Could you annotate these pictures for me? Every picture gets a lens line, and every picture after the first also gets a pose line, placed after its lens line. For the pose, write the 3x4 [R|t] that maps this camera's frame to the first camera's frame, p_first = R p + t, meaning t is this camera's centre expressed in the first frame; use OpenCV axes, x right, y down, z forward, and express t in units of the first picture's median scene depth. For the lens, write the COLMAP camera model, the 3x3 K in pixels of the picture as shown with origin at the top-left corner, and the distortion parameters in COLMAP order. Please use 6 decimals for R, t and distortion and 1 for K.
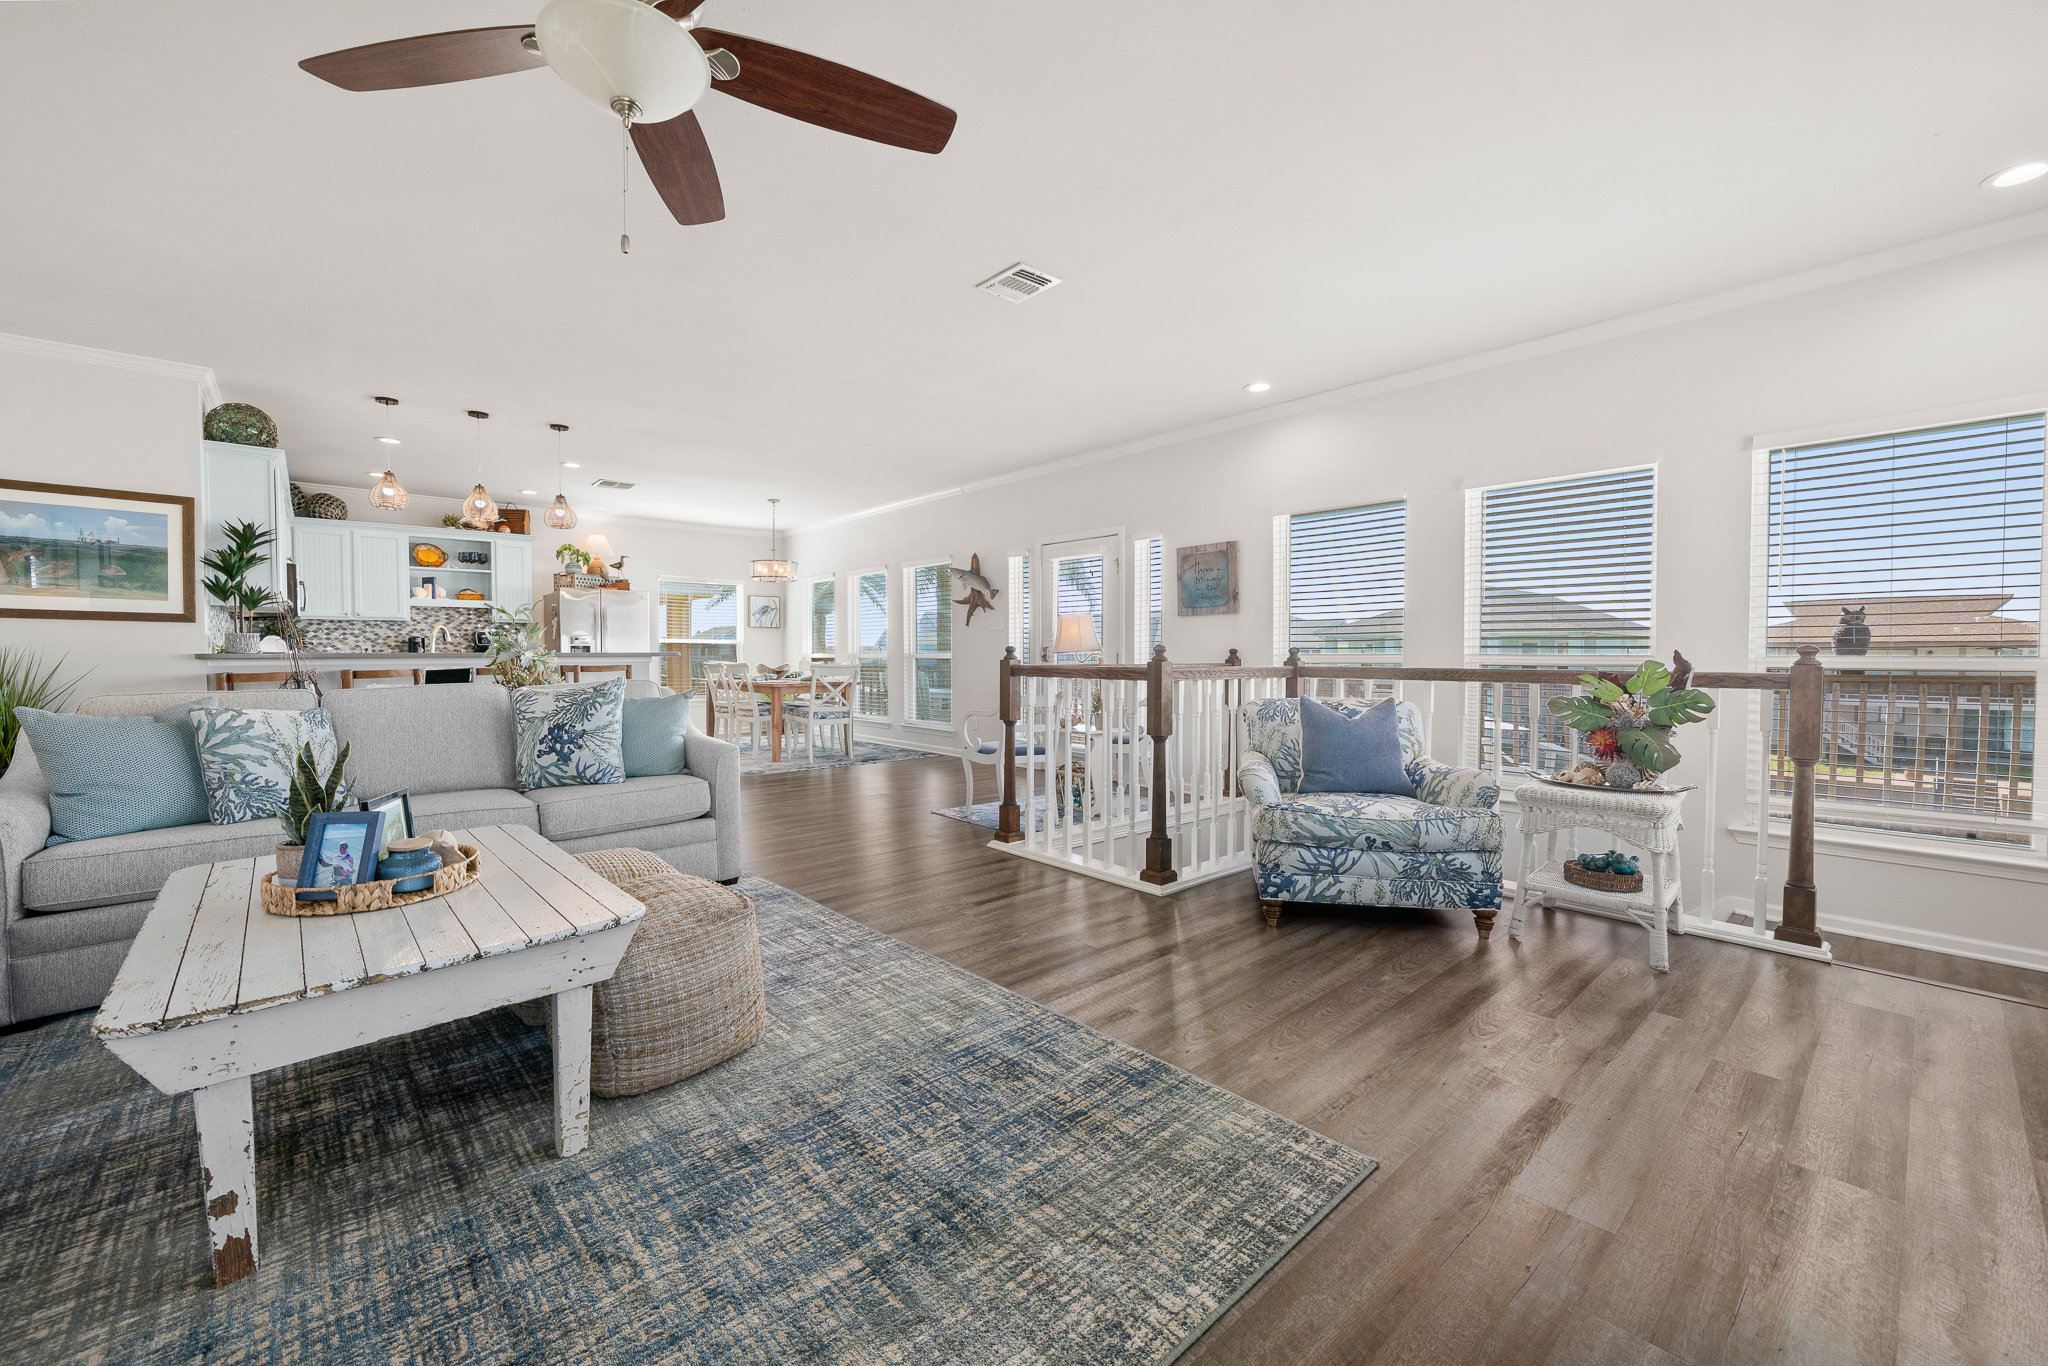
lens RADIAL K [[807.6, 0, 1020.0], [0, 807.6, 672.3], [0, 0, 1]] dist [-0.003847, -0.000190]
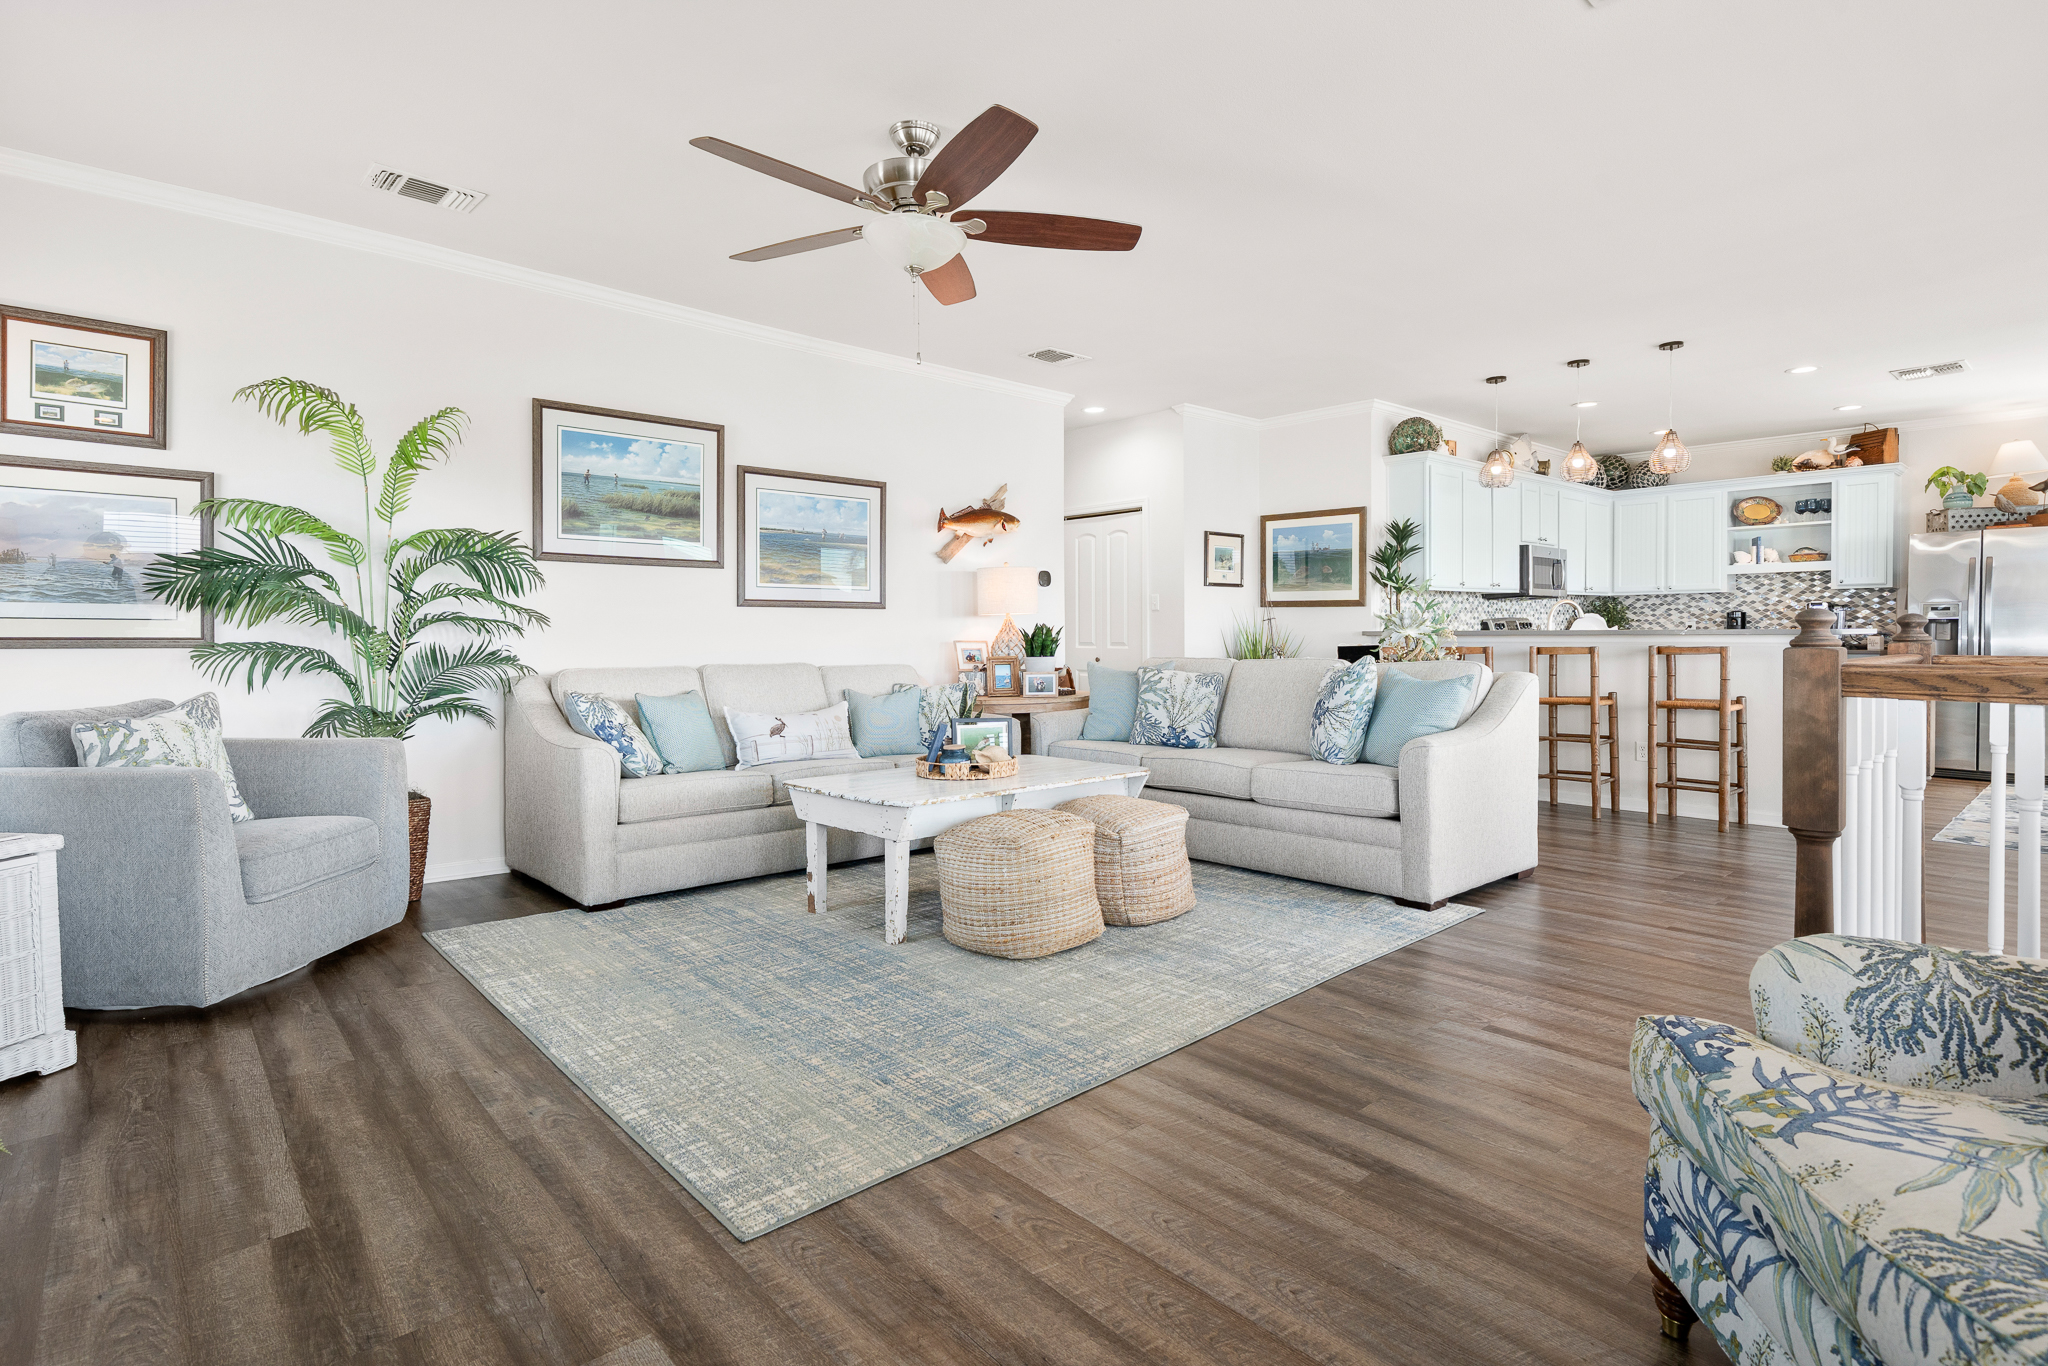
lens RADIAL K [[1008.7, 0, 1017.3], [0, 1008.7, 647.0], [0, 0, 1]] dist [-0.000057, -0.000663]
pose [[0.000584, 0.014465, -0.999895, 0.316215], [-0.021875, 0.999656, 0.014449, -0.005885], [0.999761, 0.021864, 0.000900, 0.271034]]
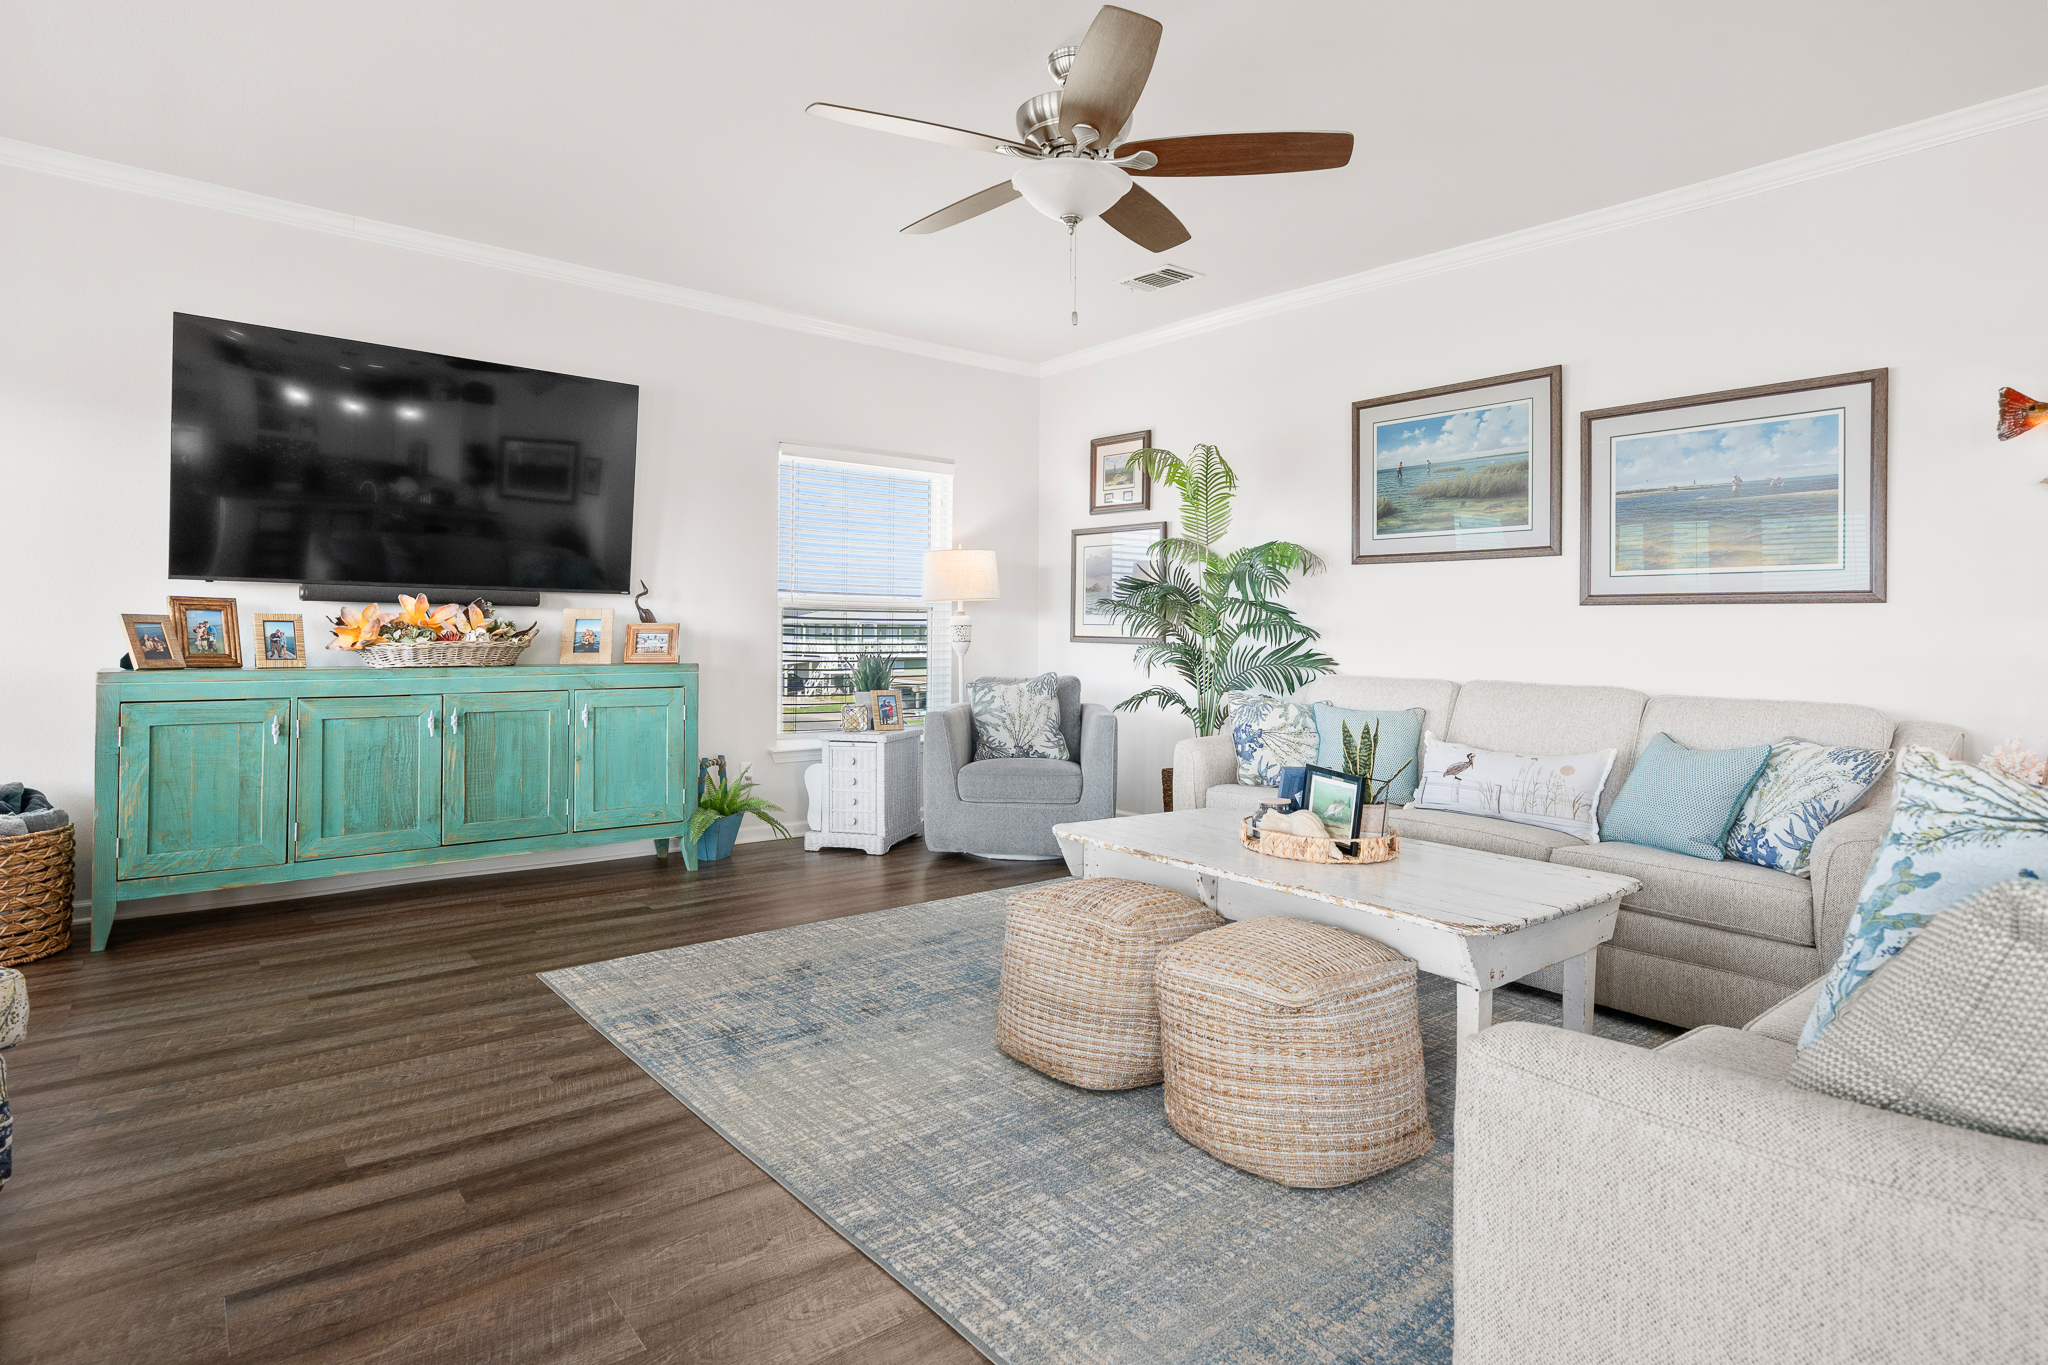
lens RADIAL K [[1066.3, 0, 1016.6], [0, 1066.3, 628.8], [0, 0, 1]] dist [0.000511, -0.000332]
pose [[-0.998910, -0.013175, 0.044772, -0.108349], [-0.012249, 0.999707, 0.020881, -0.015295], [-0.045034, 0.020310, -0.998779, 0.616656]]
